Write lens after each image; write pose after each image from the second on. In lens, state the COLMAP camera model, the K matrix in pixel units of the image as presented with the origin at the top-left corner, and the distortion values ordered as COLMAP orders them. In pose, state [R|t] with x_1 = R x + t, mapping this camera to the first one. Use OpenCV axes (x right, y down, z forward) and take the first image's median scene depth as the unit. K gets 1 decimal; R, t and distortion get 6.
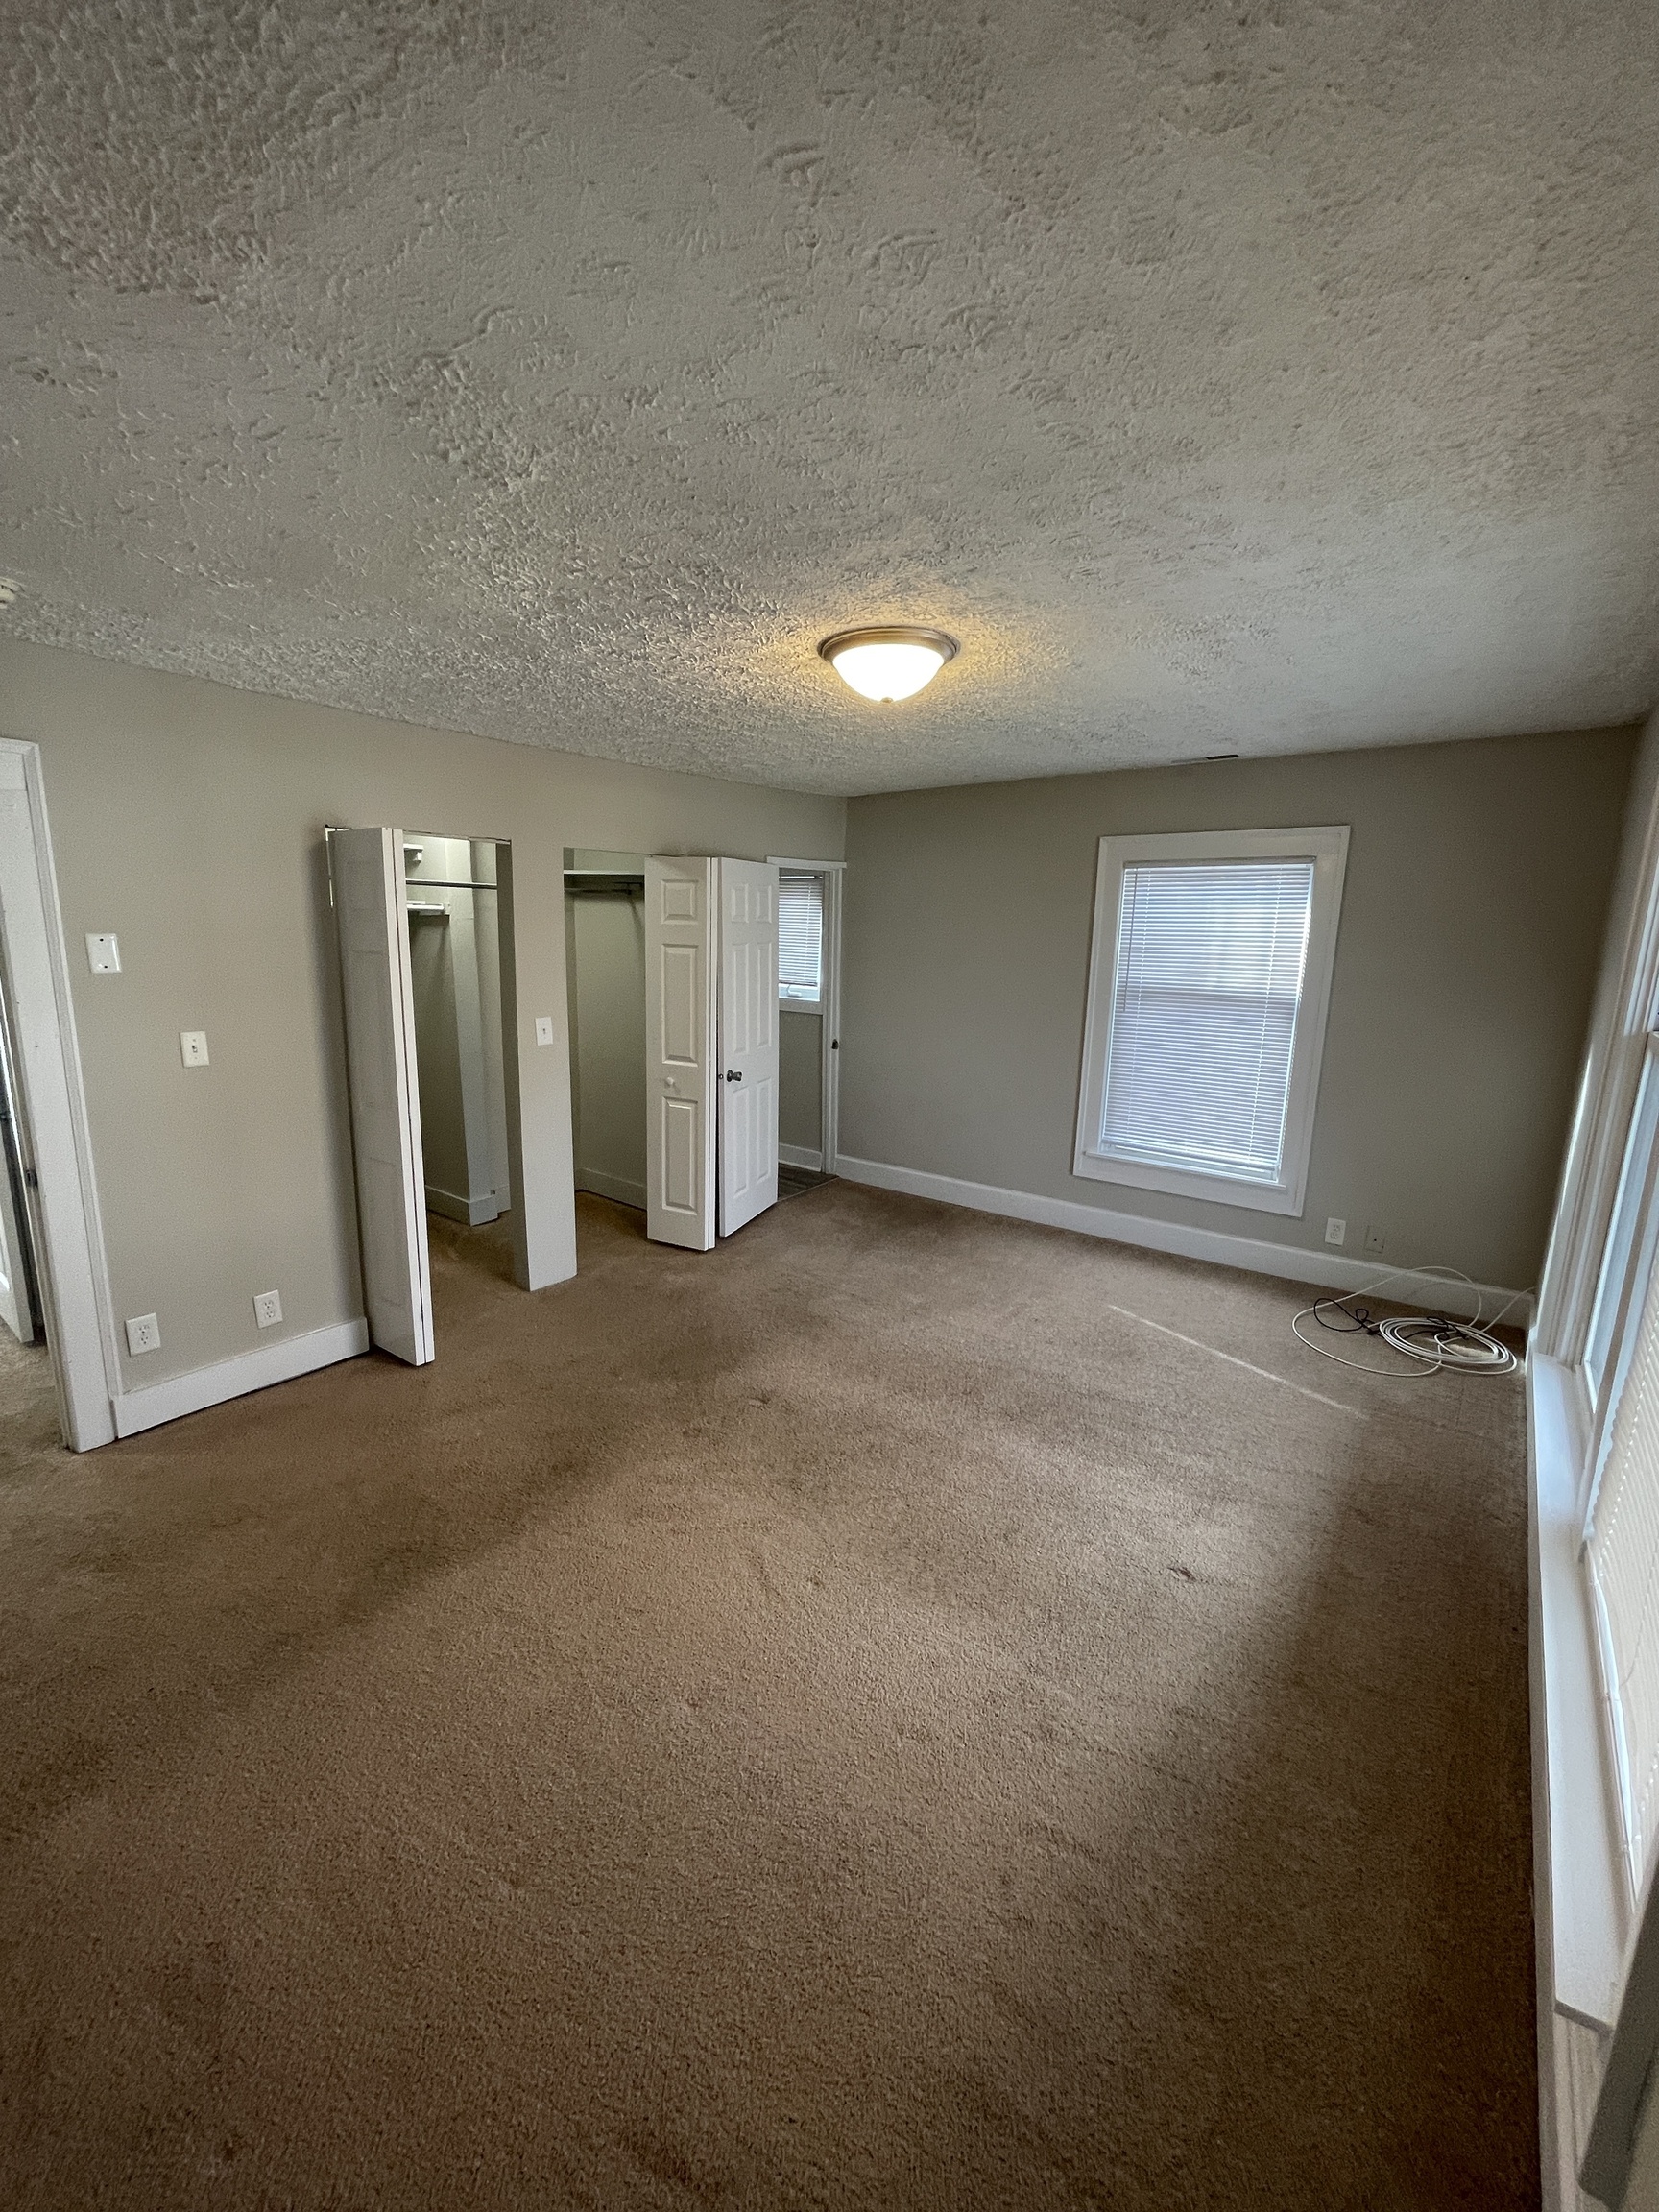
lens RADIAL K [[899.8, 0, 836.8], [0, 899.8, 1102.5], [0, 0, 1]] dist [0.002402, -0.000671]
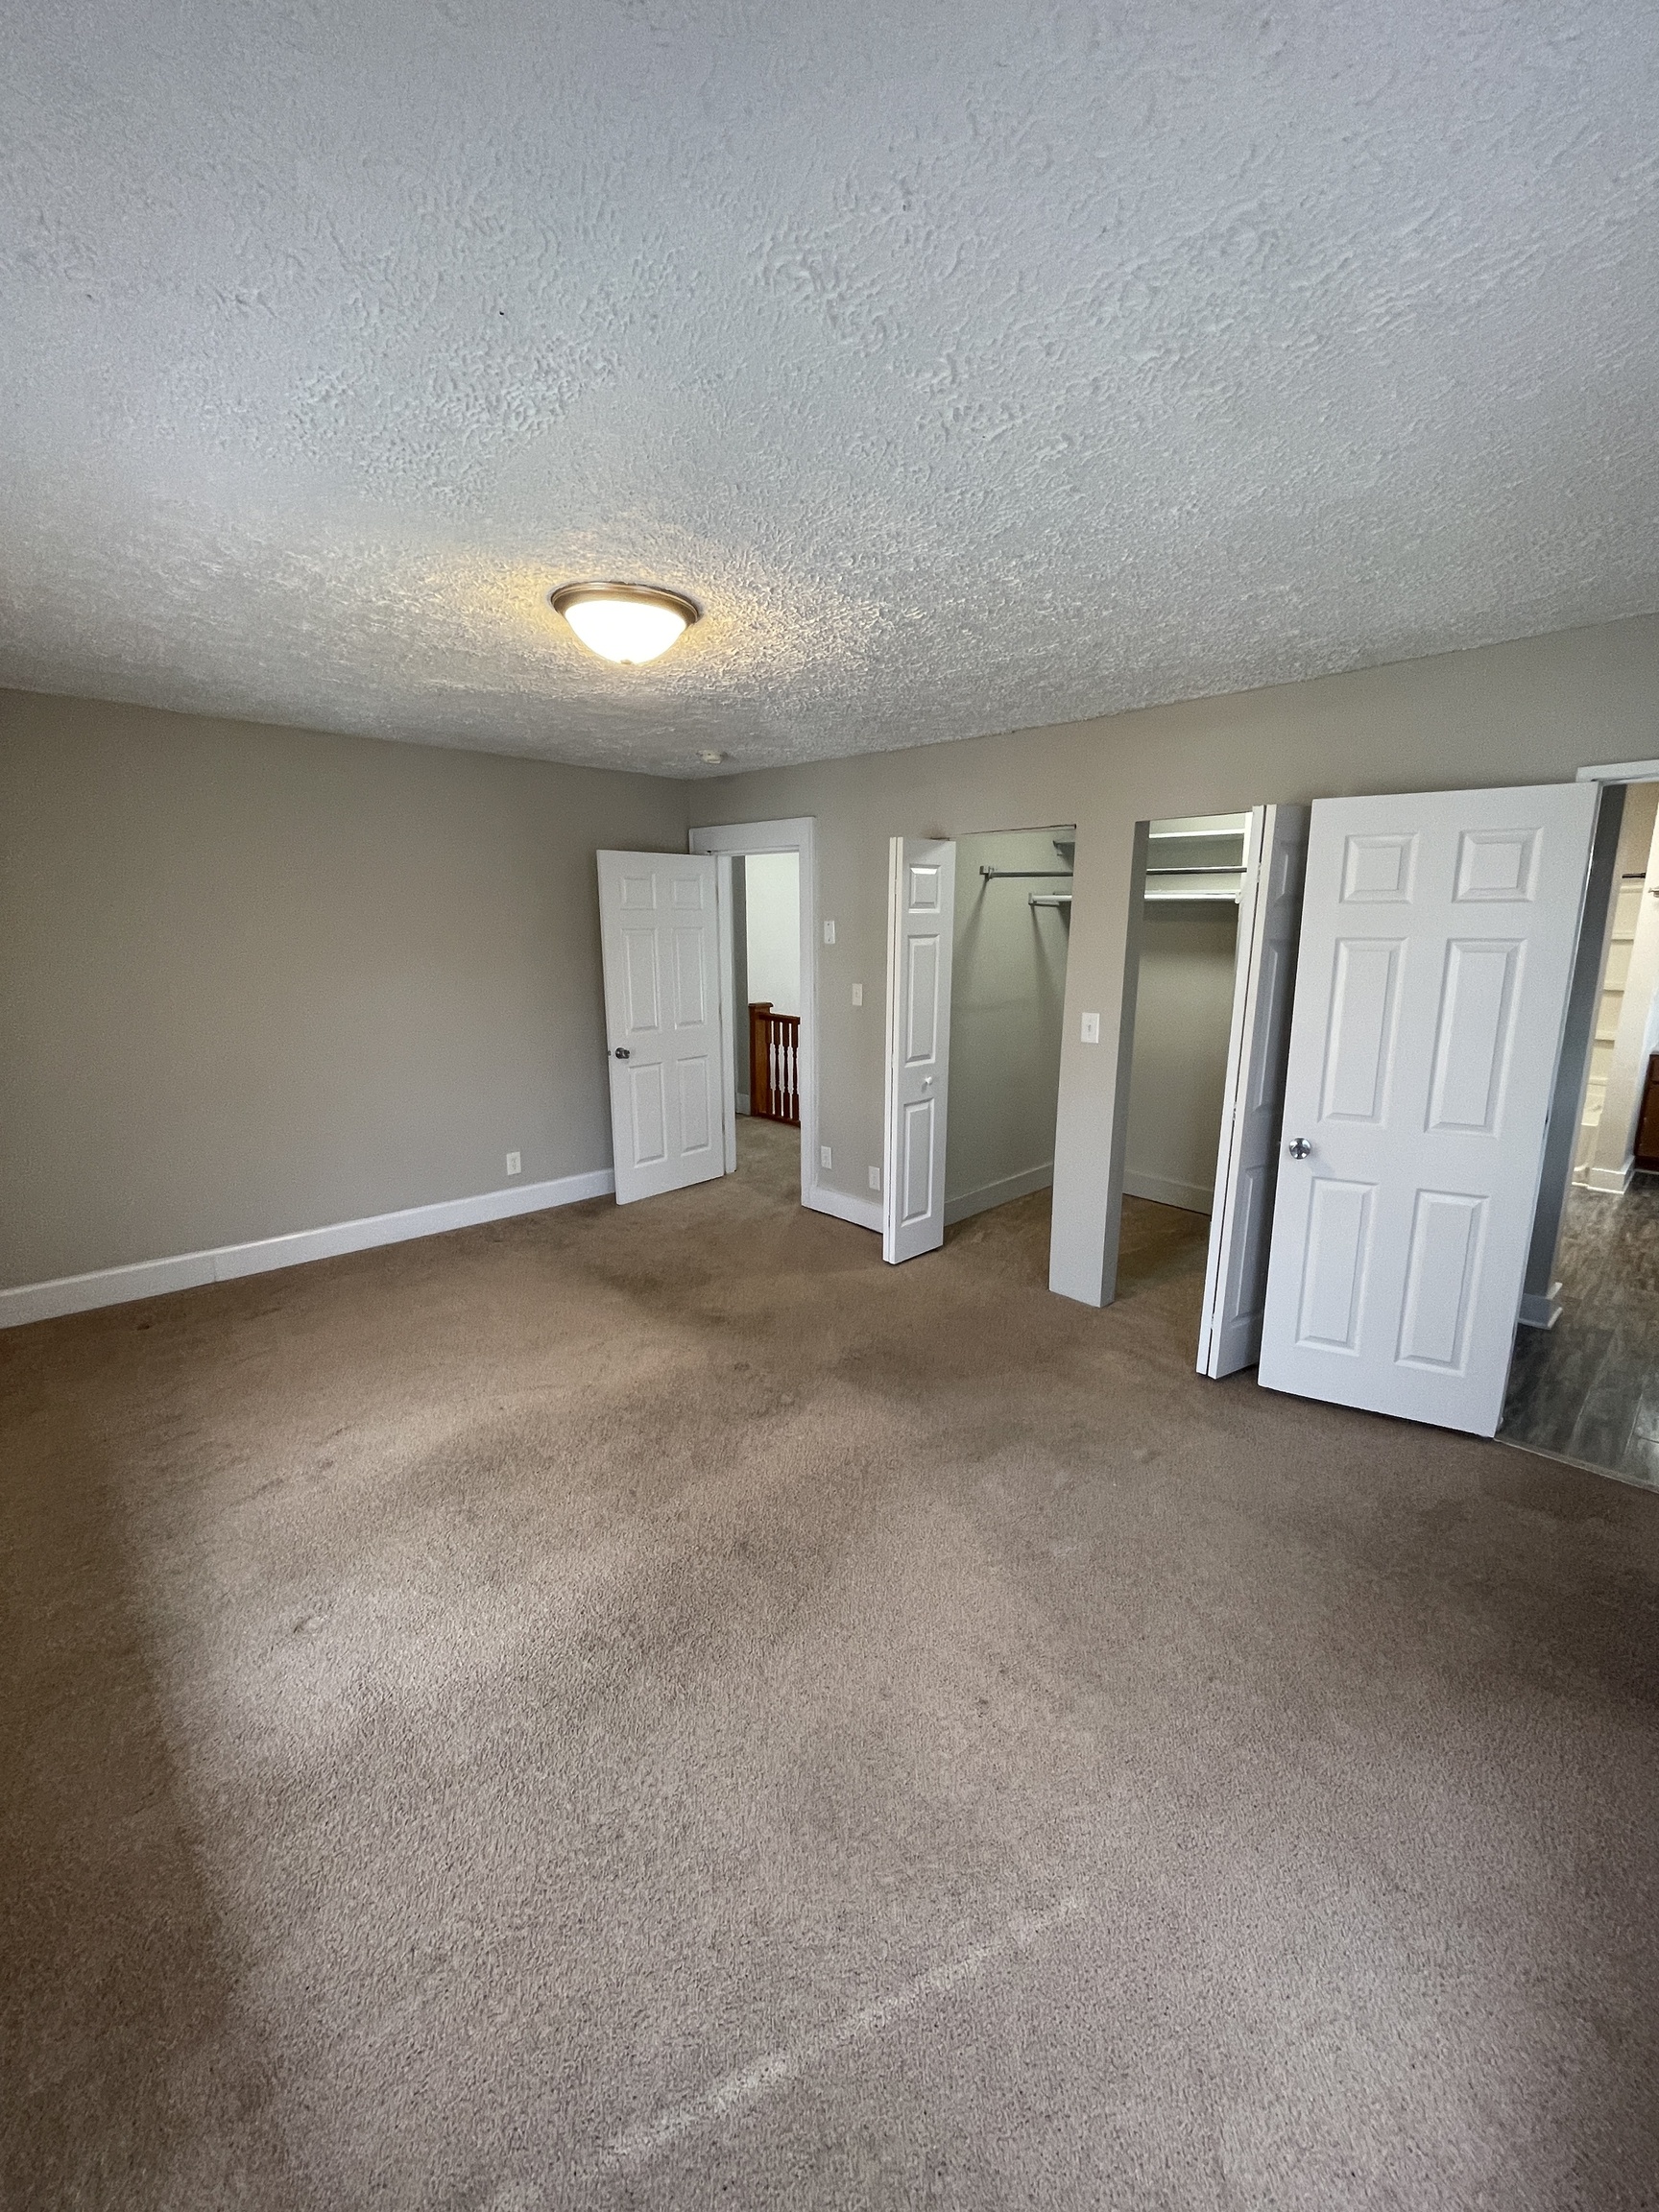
lens RADIAL K [[899.8, 0, 836.8], [0, 899.8, 1102.5], [0, 0, 1]] dist [0.002402, -0.000671]
pose [[-0.153669, 0.186674, -0.970329, 0.836689], [-0.193972, 0.957188, 0.214865, -0.206216], [0.968897, 0.221235, -0.110881, 1.162228]]
